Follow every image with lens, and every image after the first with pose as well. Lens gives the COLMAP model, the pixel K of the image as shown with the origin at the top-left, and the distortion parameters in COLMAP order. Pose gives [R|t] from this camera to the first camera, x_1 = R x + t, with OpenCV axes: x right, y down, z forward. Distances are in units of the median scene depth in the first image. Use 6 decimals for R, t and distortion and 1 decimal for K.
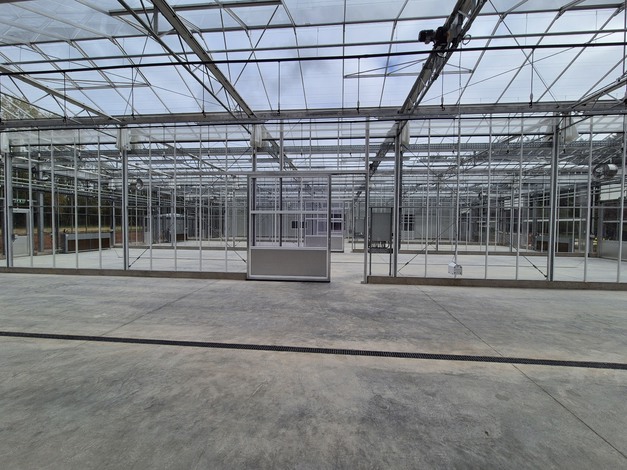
lens RADIAL K [[252.8, 0, 315.4], [0, 252.8, 226.4], [0, 0, 1]] dist [-0.000322, 0.000012]
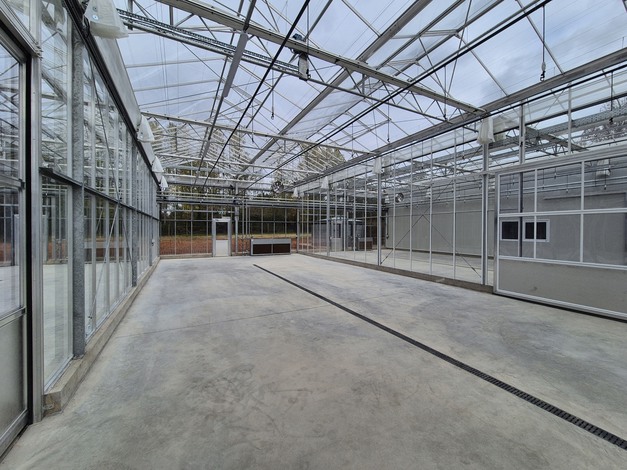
lens RADIAL K [[260.5, 0, 313.5], [0, 260.5, 235.0], [0, 0, 1]] dist [0.000035, 0.000098]
pose [[0.537345, 0.006831, -0.843335, 0.205119], [-0.000055, 0.999967, 0.008064, 0.000431], [0.843362, -0.004287, 0.537328, -0.013218]]
